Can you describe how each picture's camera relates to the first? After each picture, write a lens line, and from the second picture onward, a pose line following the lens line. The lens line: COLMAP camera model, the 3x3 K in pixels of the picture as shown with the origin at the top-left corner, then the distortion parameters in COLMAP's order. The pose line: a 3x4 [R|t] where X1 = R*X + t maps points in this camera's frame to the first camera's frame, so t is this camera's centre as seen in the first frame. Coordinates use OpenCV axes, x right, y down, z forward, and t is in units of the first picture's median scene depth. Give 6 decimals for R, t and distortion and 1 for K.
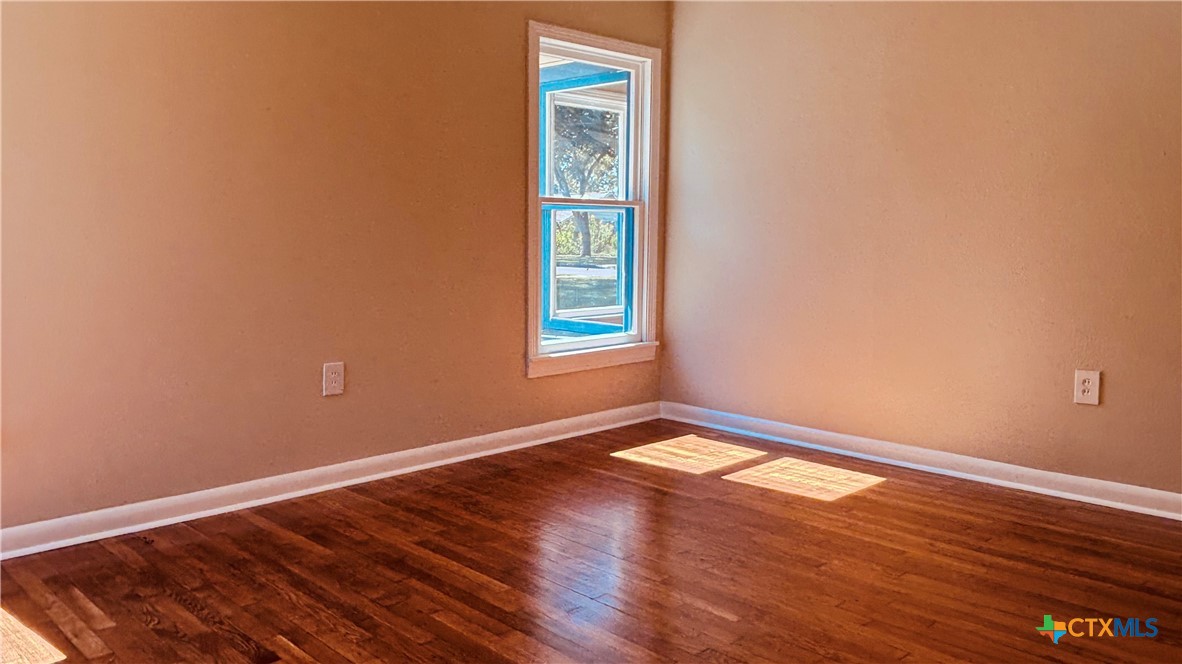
lens RADIAL K [[876.5, 0, 590.5], [0, 876.5, 326.2], [0, 0, 1]] dist [0.024650, -0.019890]
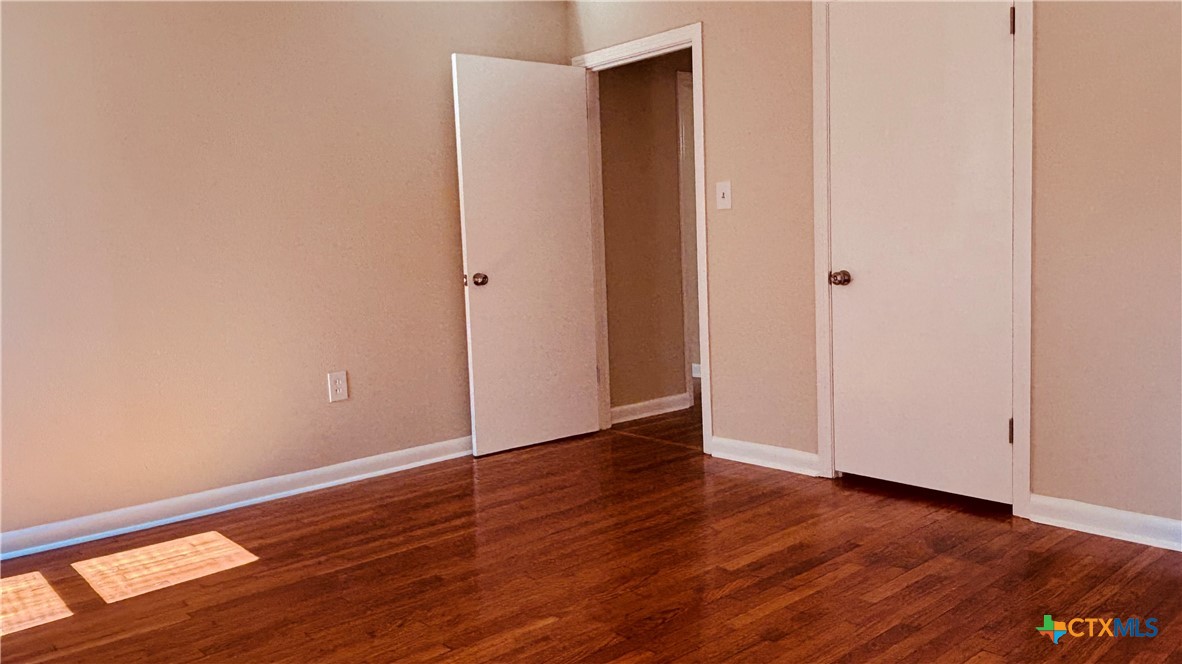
lens RADIAL K [[876.5, 0, 591.7], [0, 876.5, 331.1], [0, 0, 1]] dist [0.024650, -0.019890]
pose [[0.056451, -0.100101, 0.993375, -0.517406], [0.142833, 0.985537, 0.091194, -0.055131], [-0.988136, 0.136739, 0.069932, 0.526407]]
